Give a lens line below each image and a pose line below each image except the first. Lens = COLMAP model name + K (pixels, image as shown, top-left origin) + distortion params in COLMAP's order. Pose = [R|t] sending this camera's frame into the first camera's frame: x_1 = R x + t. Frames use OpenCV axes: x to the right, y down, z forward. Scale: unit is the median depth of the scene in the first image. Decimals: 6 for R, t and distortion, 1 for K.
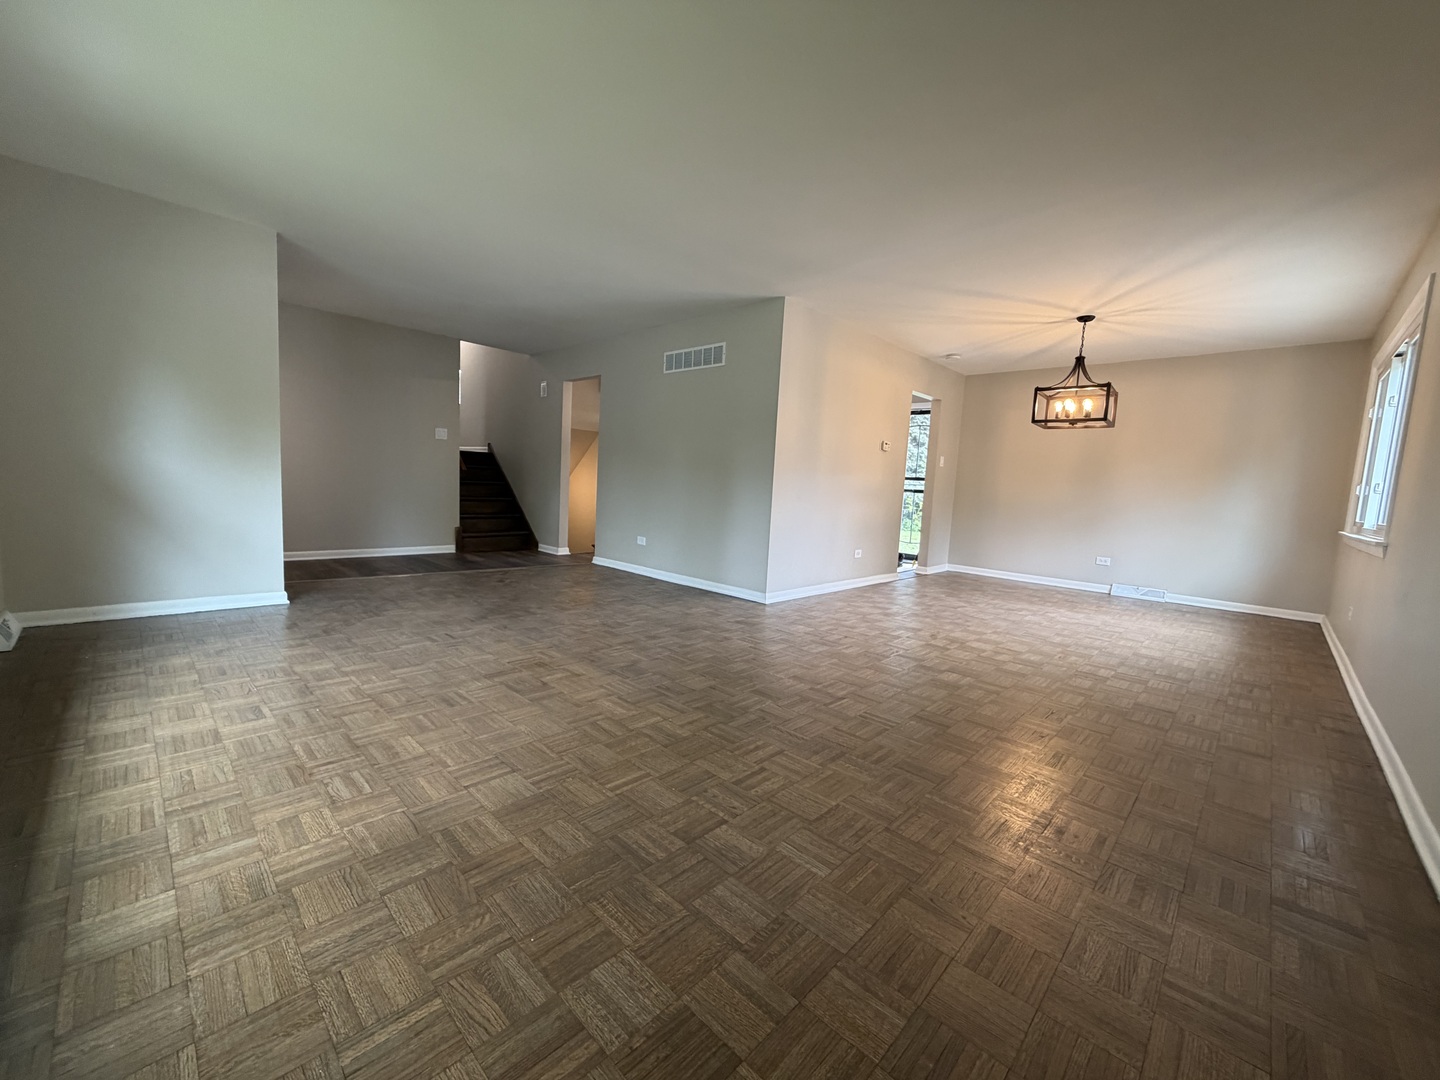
lens RADIAL K [[574.2, 0, 717.2], [0, 574.2, 543.8], [0, 0, 1]] dist [0.001062, -0.000440]
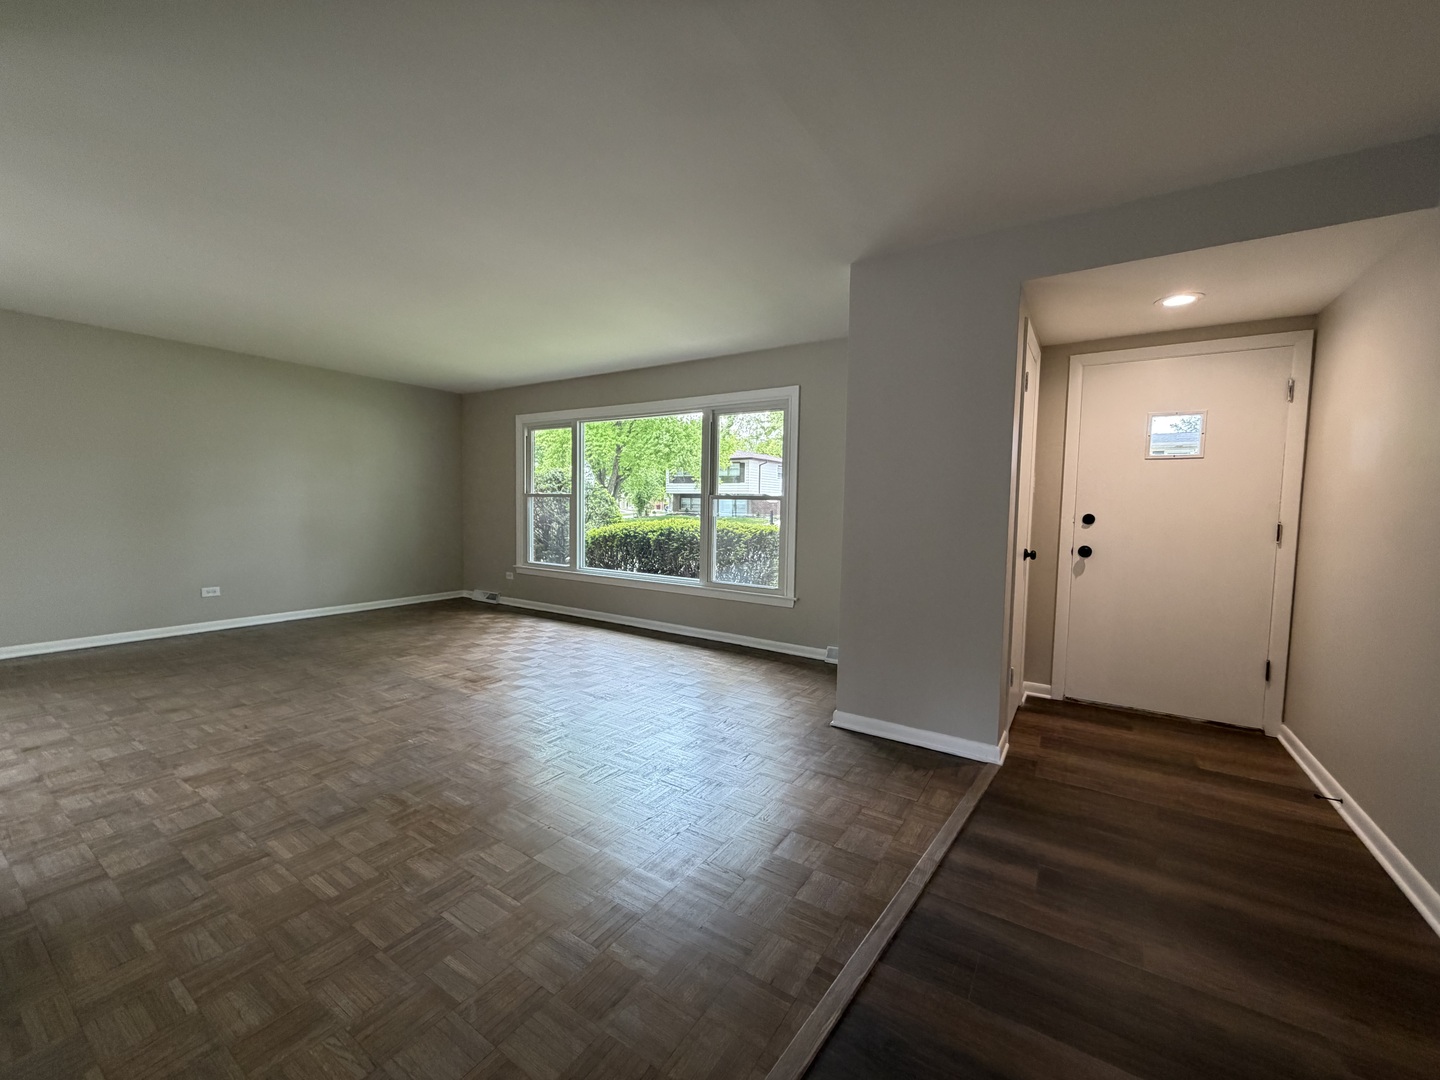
lens RADIAL K [[574.2, 0, 714.9], [0, 574.2, 544.9], [0, 0, 1]] dist [0.001062, -0.000440]
pose [[-0.981616, -0.056379, -0.182348, -0.488411], [-0.086878, 0.982651, 0.163859, -0.289647], [0.169946, 0.176688, -0.969484, 1.910793]]
